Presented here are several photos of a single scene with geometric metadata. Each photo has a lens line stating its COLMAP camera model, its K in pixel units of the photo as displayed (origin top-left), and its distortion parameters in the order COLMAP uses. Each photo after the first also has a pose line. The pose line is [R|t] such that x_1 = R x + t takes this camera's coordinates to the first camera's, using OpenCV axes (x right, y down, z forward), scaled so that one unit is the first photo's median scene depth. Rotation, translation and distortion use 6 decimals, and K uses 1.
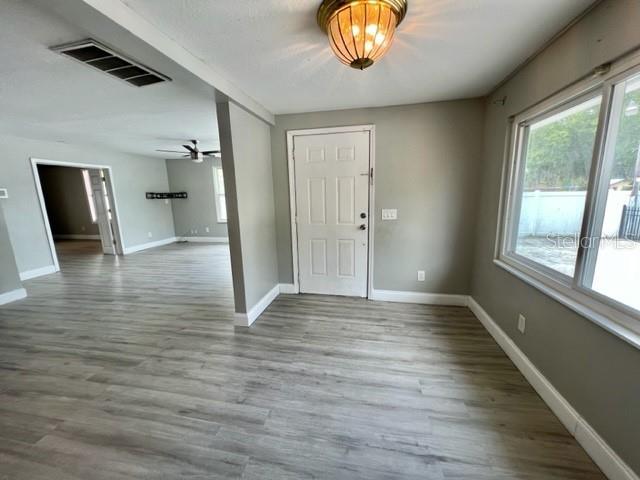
lens RADIAL K [[257.7, 0, 318.6], [0, 257.7, 237.4], [0, 0, 1]] dist [0.003170, 0.000118]
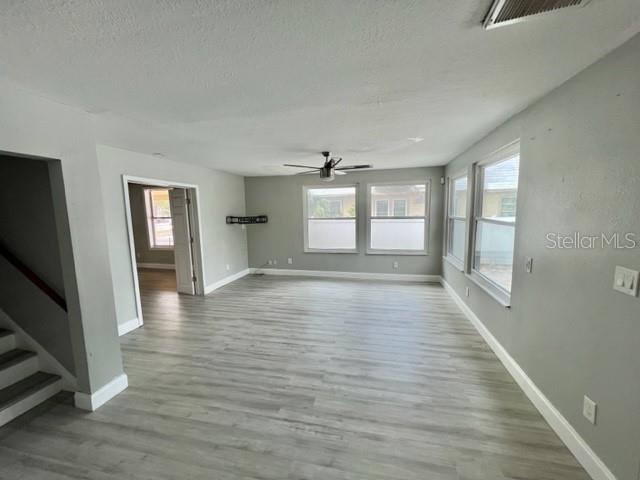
lens RADIAL K [[256.5, 0, 320.0], [0, 256.5, 240.0], [0, 0, 1]] dist [-0.001021, -0.000088]
pose [[0.999514, 0.011396, -0.029029, -0.382244], [-0.013013, 0.998339, -0.056131, -0.062709], [0.028341, 0.056481, 0.998001, 0.215190]]
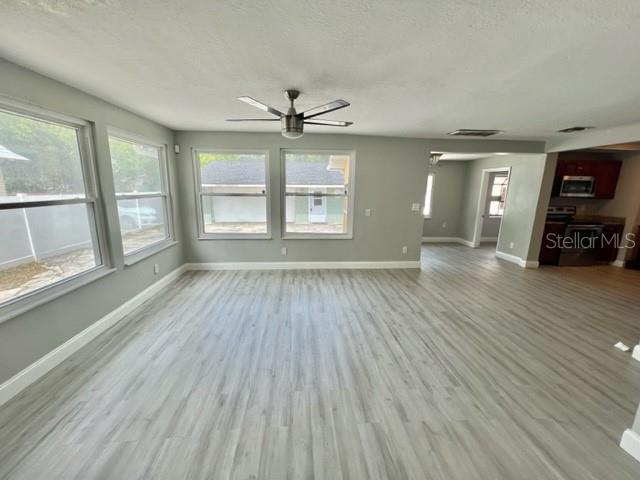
lens RADIAL K [[257.7, 0, 318.6], [0, 257.7, 237.4], [0, 0, 1]] dist [0.003170, 0.000118]
pose [[-0.270331, -0.166739, 0.948219, -0.808063], [0.158969, 0.963640, 0.214772, -0.169981], [-0.949552, 0.208797, -0.233996, 0.908187]]
